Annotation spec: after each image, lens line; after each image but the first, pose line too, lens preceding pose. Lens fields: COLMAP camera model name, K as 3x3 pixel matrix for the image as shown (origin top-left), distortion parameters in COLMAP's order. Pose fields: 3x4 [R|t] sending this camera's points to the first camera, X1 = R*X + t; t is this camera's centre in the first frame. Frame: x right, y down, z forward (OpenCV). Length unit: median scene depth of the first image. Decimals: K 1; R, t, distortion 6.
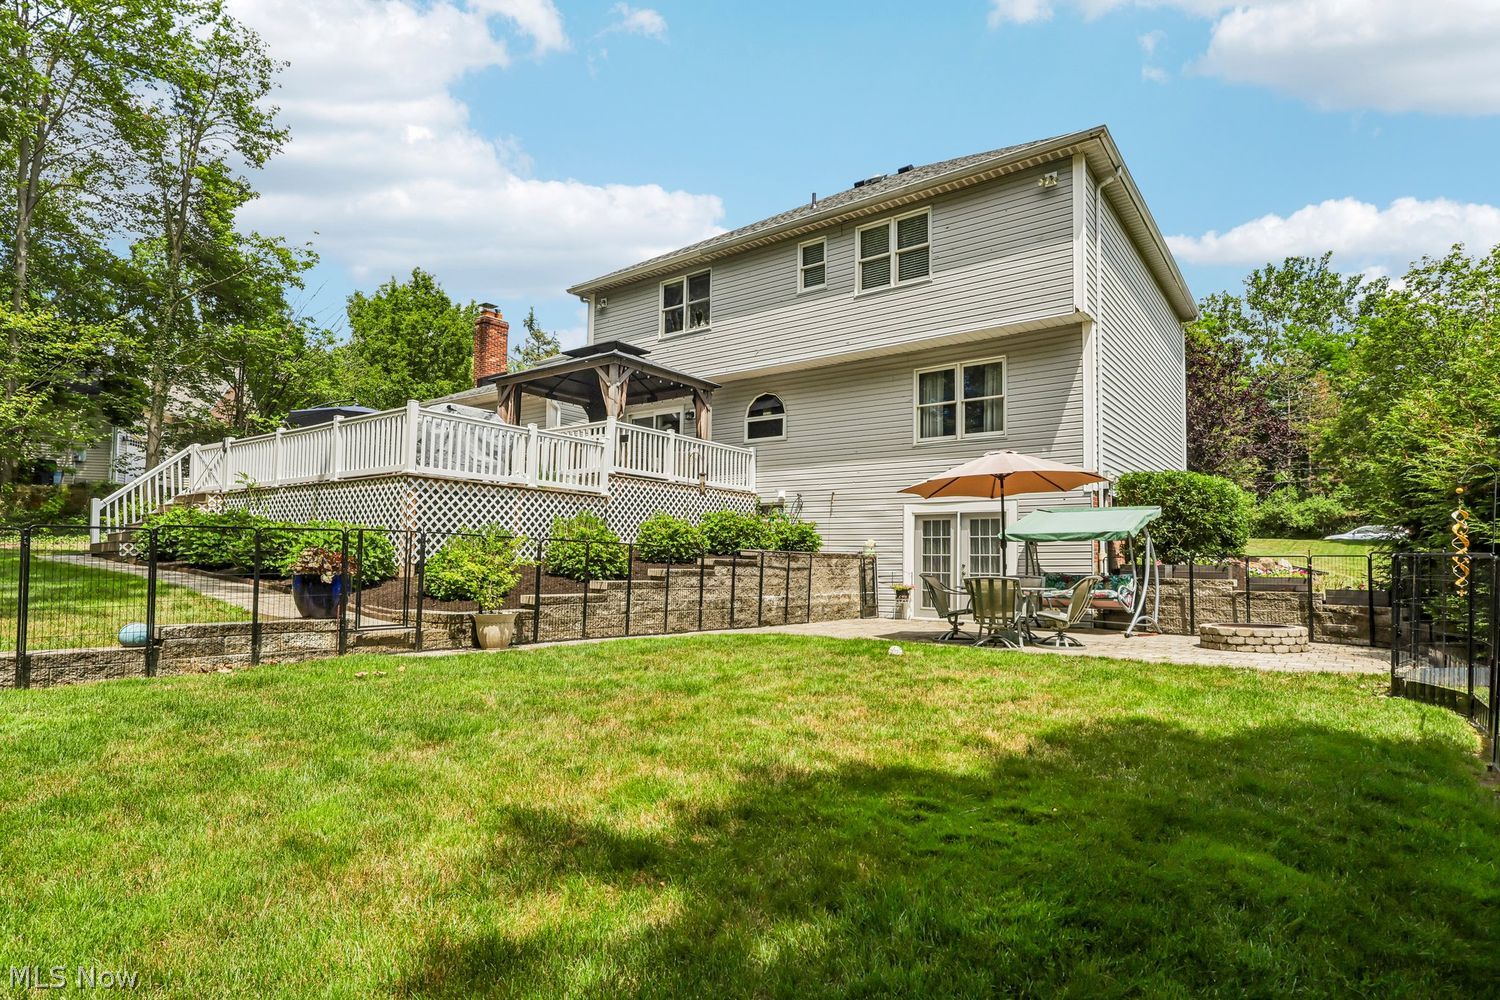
lens RADIAL K [[780.4, 0, 770.2], [0, 780.4, 525.5], [0, 0, 1]] dist [0.002121, 0.000437]
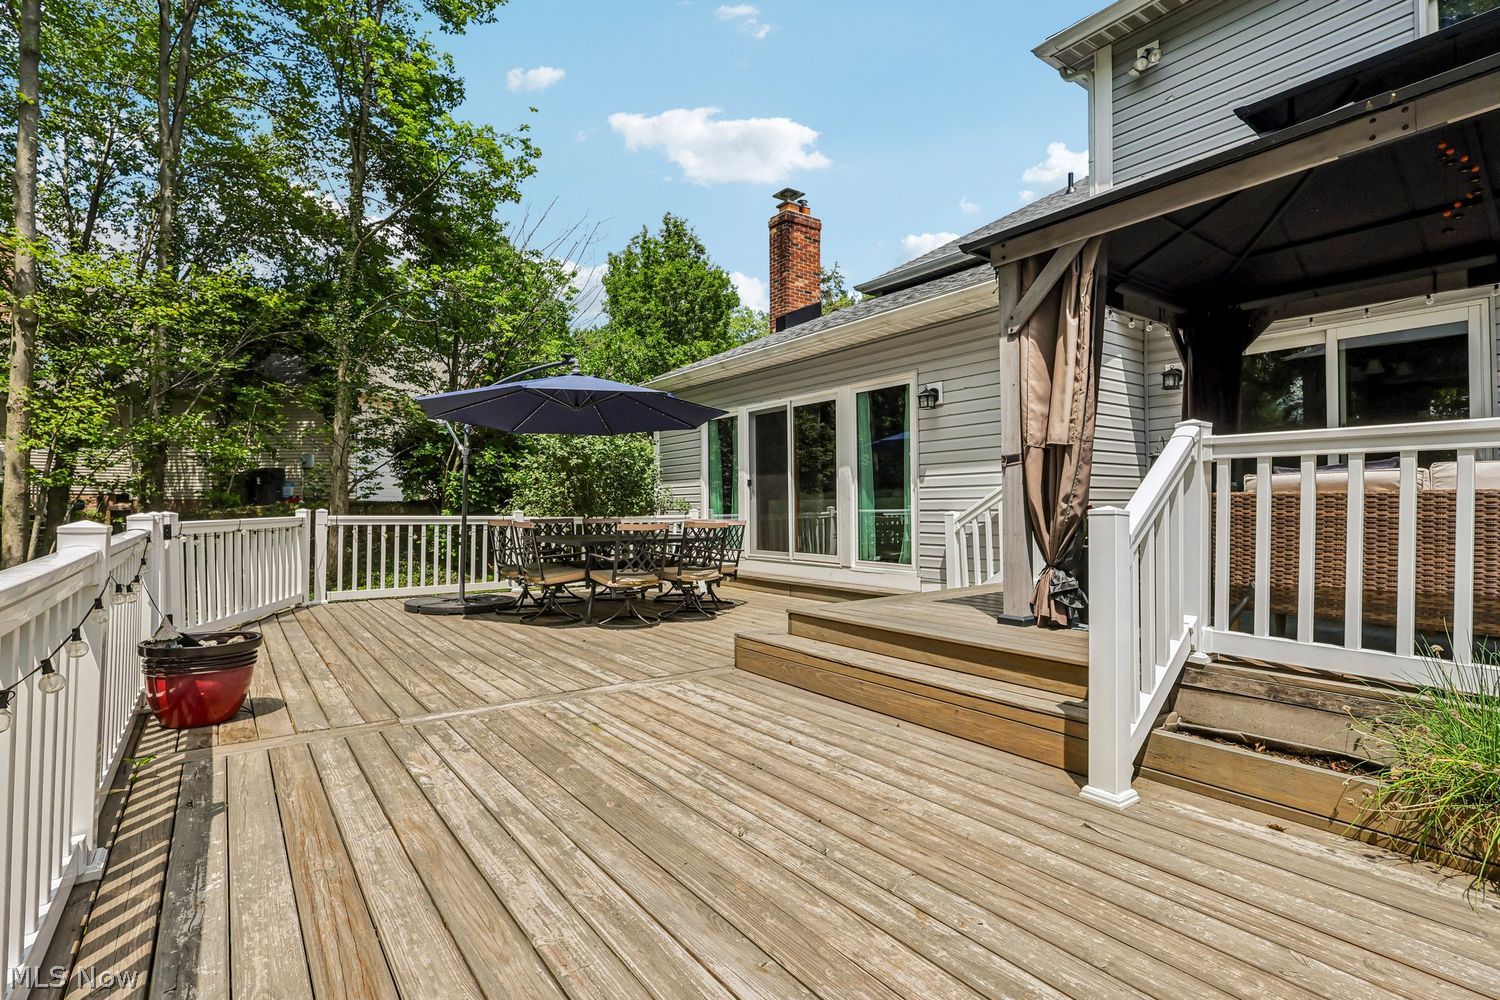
lens RADIAL K [[717.8, 0, 746.0], [0, 717.8, 494.2], [0, 0, 1]] dist [0.005025, 0.000297]
pose [[0.949531, -0.020957, -0.312973, -0.139429], [0.031201, 0.999128, 0.027758, -0.041599], [0.312118, -0.036122, 0.949356, 0.283653]]
